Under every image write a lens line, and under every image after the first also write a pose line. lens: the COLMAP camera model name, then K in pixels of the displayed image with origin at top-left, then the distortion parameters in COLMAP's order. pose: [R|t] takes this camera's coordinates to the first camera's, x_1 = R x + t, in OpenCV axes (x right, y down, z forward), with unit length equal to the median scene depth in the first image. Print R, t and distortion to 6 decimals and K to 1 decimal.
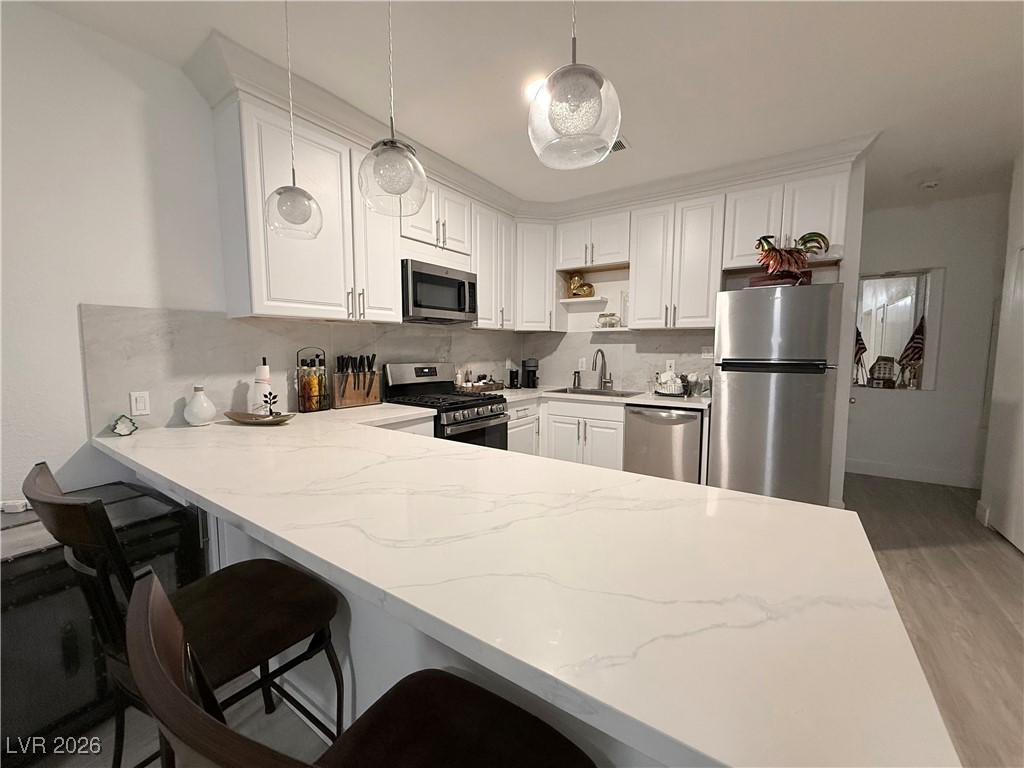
lens RADIAL K [[405.5, 0, 508.8], [0, 405.5, 384.8], [0, 0, 1]] dist [0.000263, -0.000025]
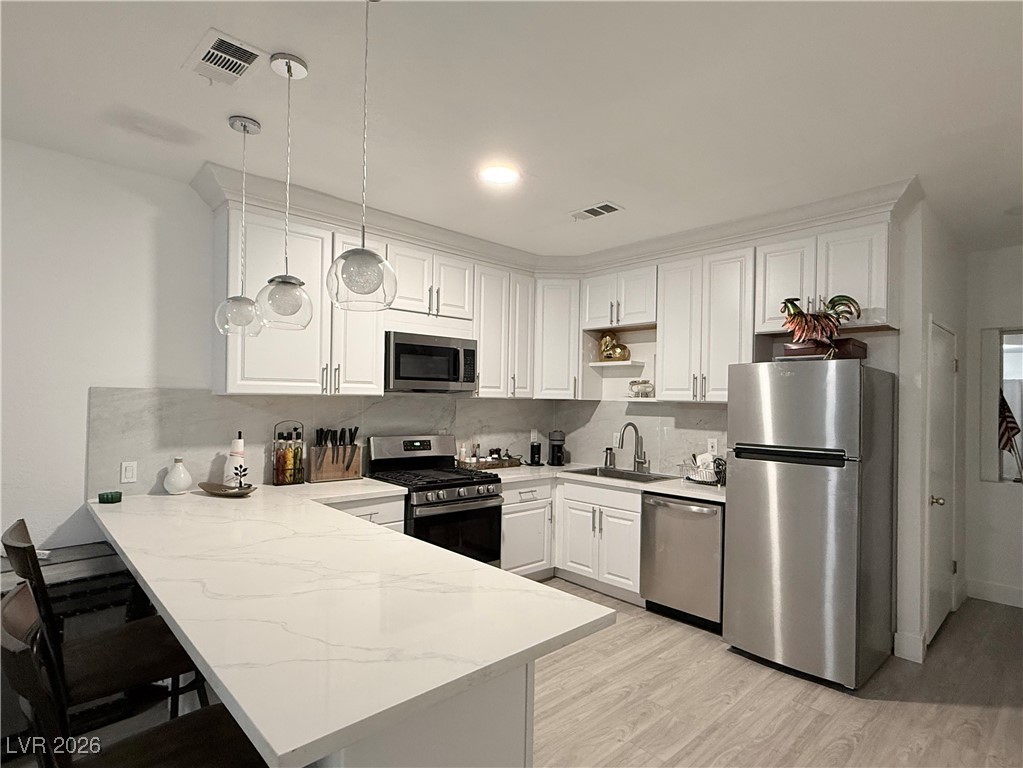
lens RADIAL K [[538.1, 0, 523.9], [0, 538.1, 397.0], [0, 0, 1]] dist [0.001288, 0.000330]
pose [[0.979094, 0.013189, -0.202980, 0.300710], [-0.033072, 0.994939, -0.094880, -0.036036], [0.200702, 0.099609, 0.974575, -0.167884]]
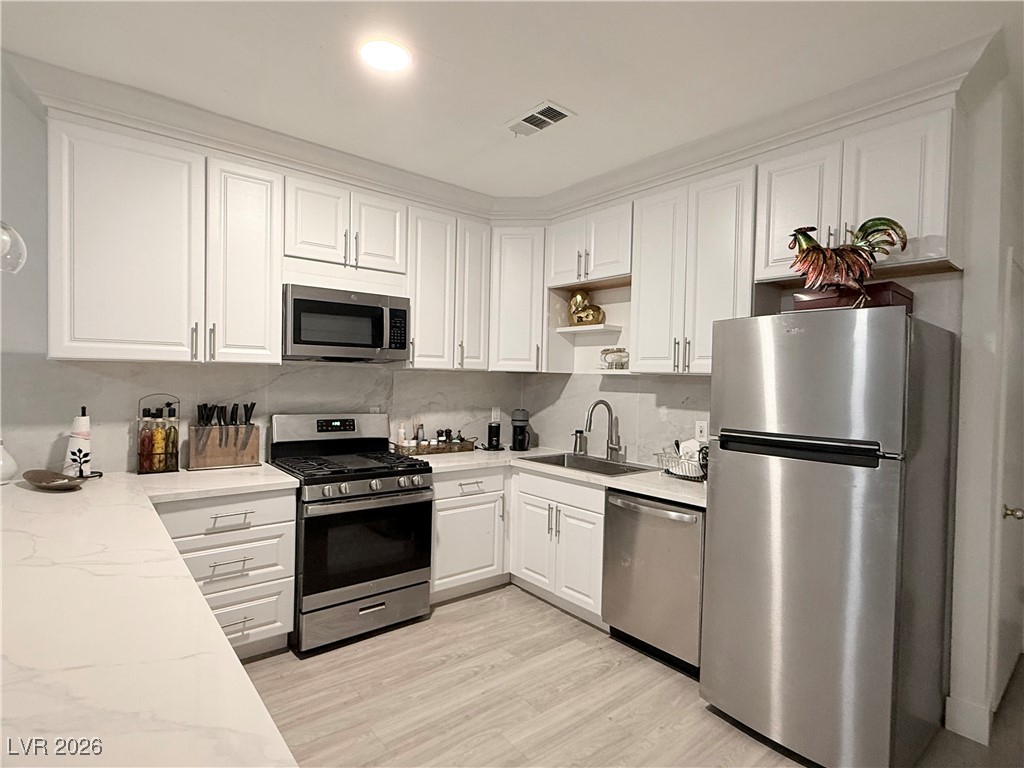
lens RADIAL K [[522.7, 0, 509.0], [0, 522.7, 386.5], [0, 0, 1]] dist [0.001822, 0.000010]
pose [[0.961546, 0.023385, -0.273647, 0.404024], [-0.044457, 0.996481, -0.071058, -0.053347], [0.271023, 0.080492, 0.959202, 0.144420]]
